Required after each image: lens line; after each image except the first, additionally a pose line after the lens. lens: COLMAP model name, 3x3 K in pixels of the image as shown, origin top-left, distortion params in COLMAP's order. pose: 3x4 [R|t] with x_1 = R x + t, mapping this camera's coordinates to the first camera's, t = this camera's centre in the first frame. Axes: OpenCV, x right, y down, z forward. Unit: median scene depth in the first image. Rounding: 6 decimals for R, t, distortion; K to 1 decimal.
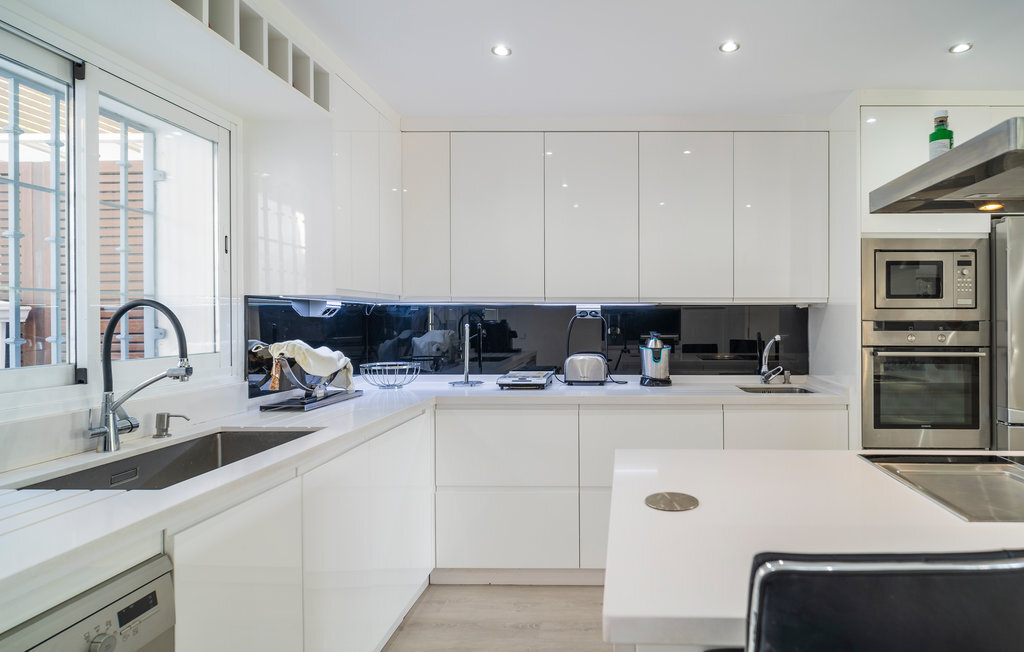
lens RADIAL K [[537.0, 0, 512.0], [0, 537.0, 326.0], [0, 0, 1]] dist [0.003336, 0.000262]
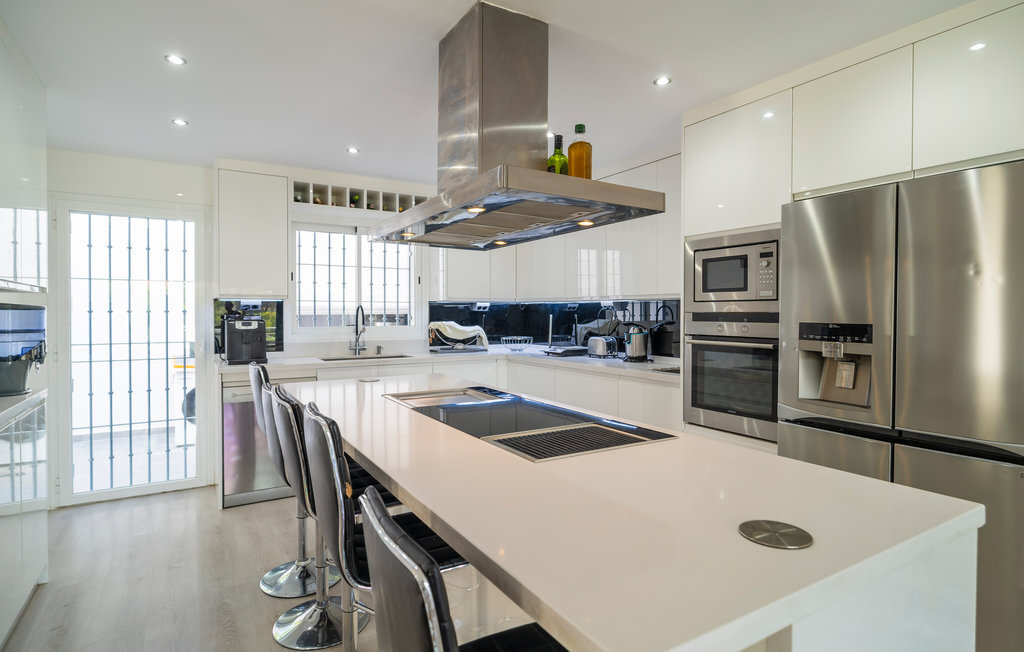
lens RADIAL K [[537.0, 0, 512.0], [0, 537.0, 326.0], [0, 0, 1]] dist [0.003336, 0.000262]
pose [[0.522045, 0.019941, -0.852685, 1.445674], [-0.001670, 0.999749, 0.022358, -0.006155], [0.852916, -0.010247, 0.521947, 0.075398]]
